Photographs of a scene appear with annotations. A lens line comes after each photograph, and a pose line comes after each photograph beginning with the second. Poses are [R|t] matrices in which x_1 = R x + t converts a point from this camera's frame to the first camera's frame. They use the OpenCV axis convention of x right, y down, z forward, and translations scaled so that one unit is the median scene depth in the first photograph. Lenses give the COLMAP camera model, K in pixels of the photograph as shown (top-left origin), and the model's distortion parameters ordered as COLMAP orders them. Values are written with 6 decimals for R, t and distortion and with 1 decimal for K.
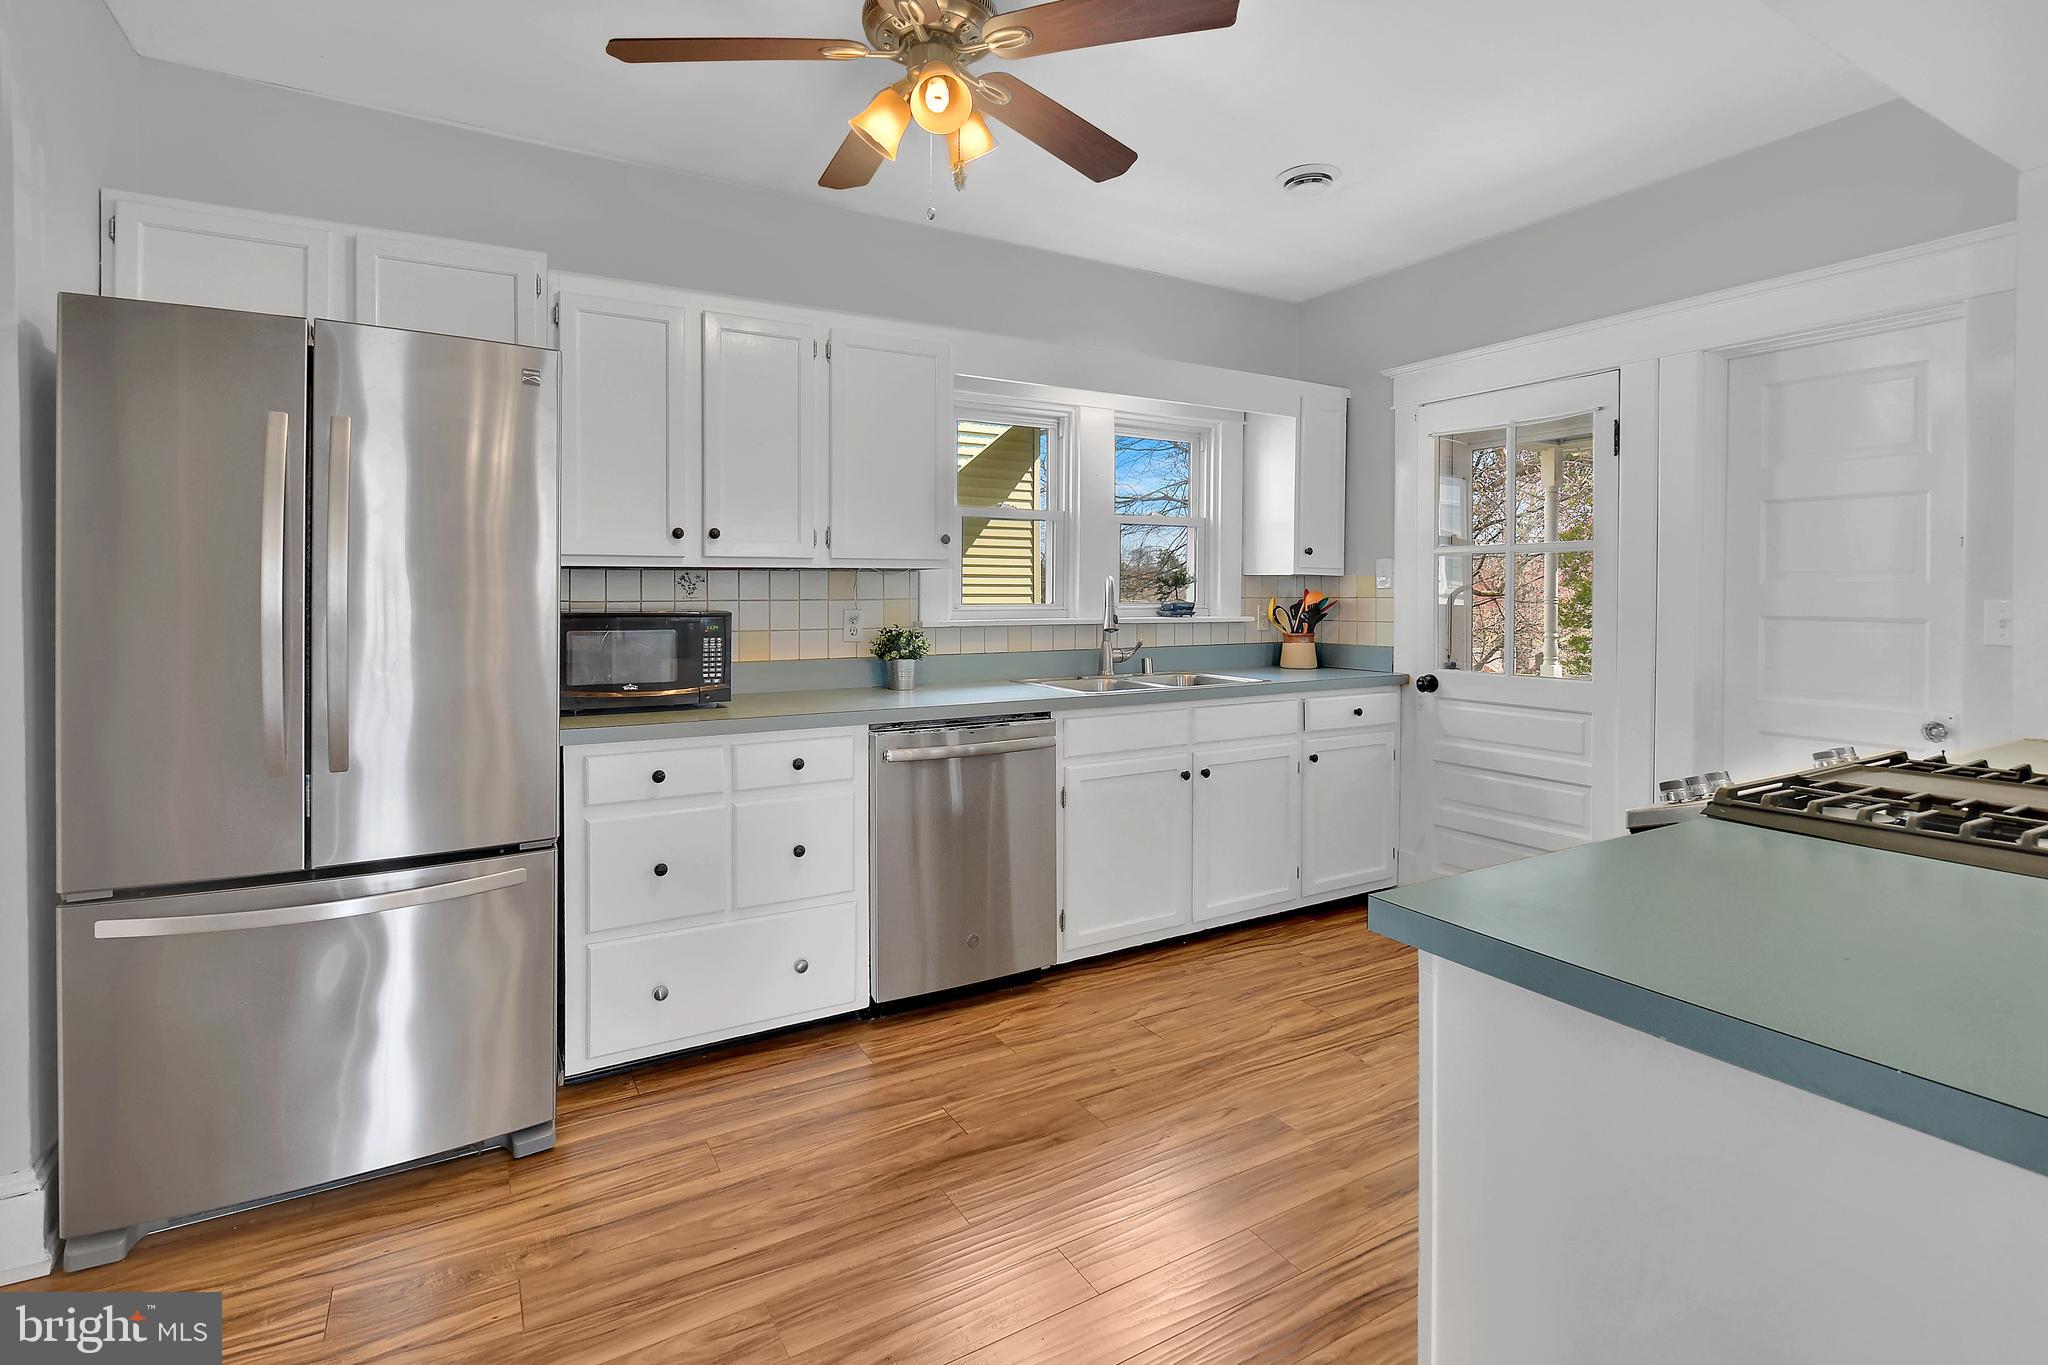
lens RADIAL K [[957.0, 0, 1010.4], [0, 957.0, 583.8], [0, 0, 1]] dist [-0.002495, -0.000288]
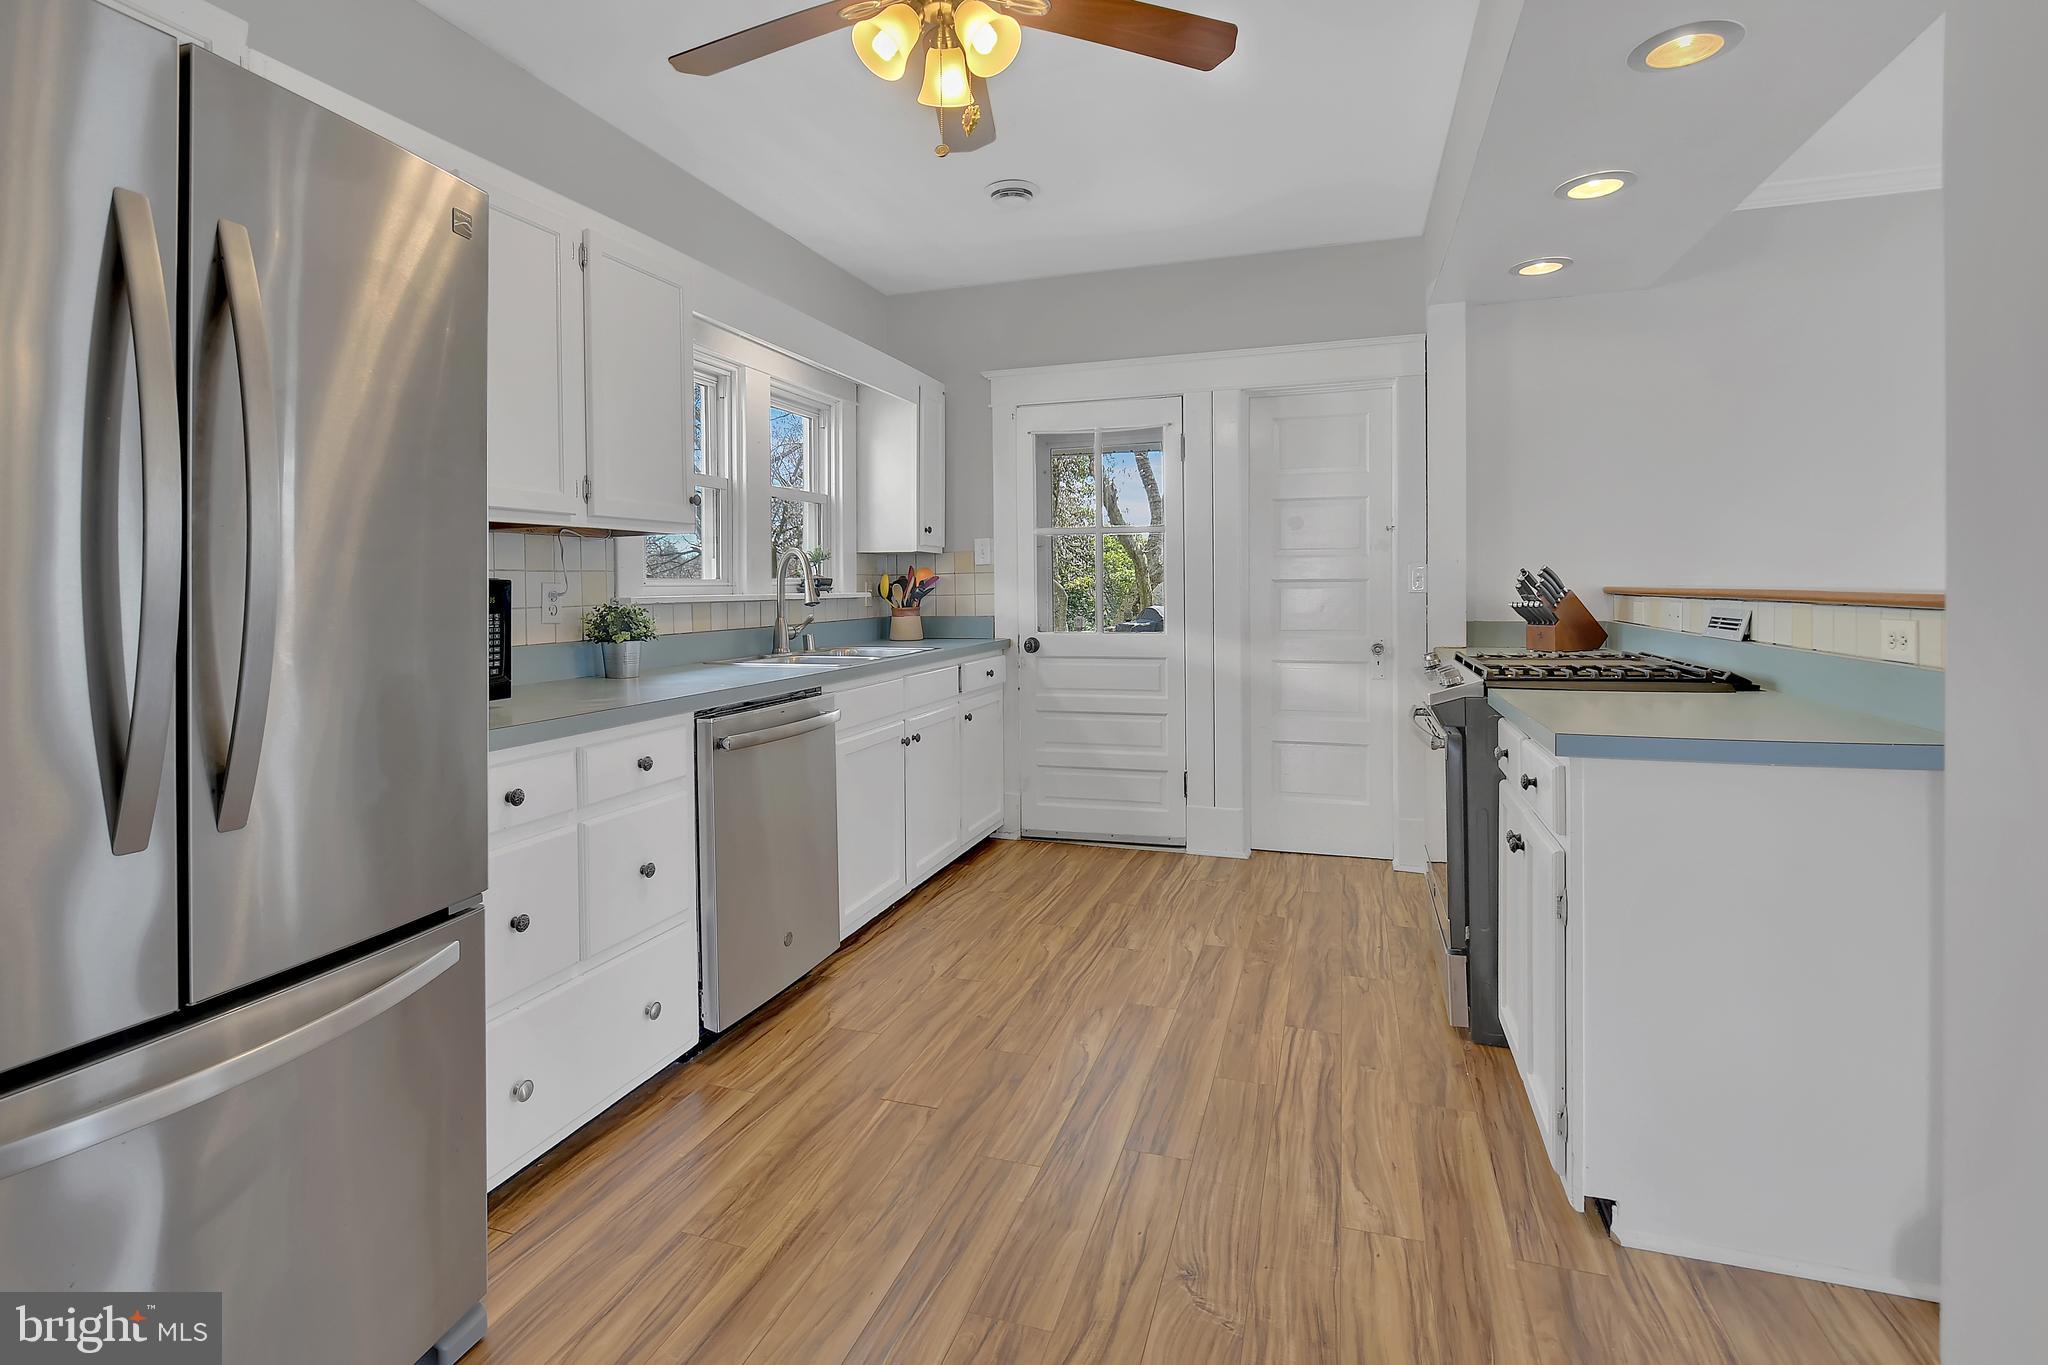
lens RADIAL K [[992.6, 0, 981.2], [0, 992.6, 578.0], [0, 0, 1]] dist [0.000577, 0.000240]
pose [[0.754633, -0.002739, 0.656141, -0.504041], [0.004919, 0.999987, -0.001482, 0.029669], [-0.656129, 0.004346, 0.754637, 0.156880]]
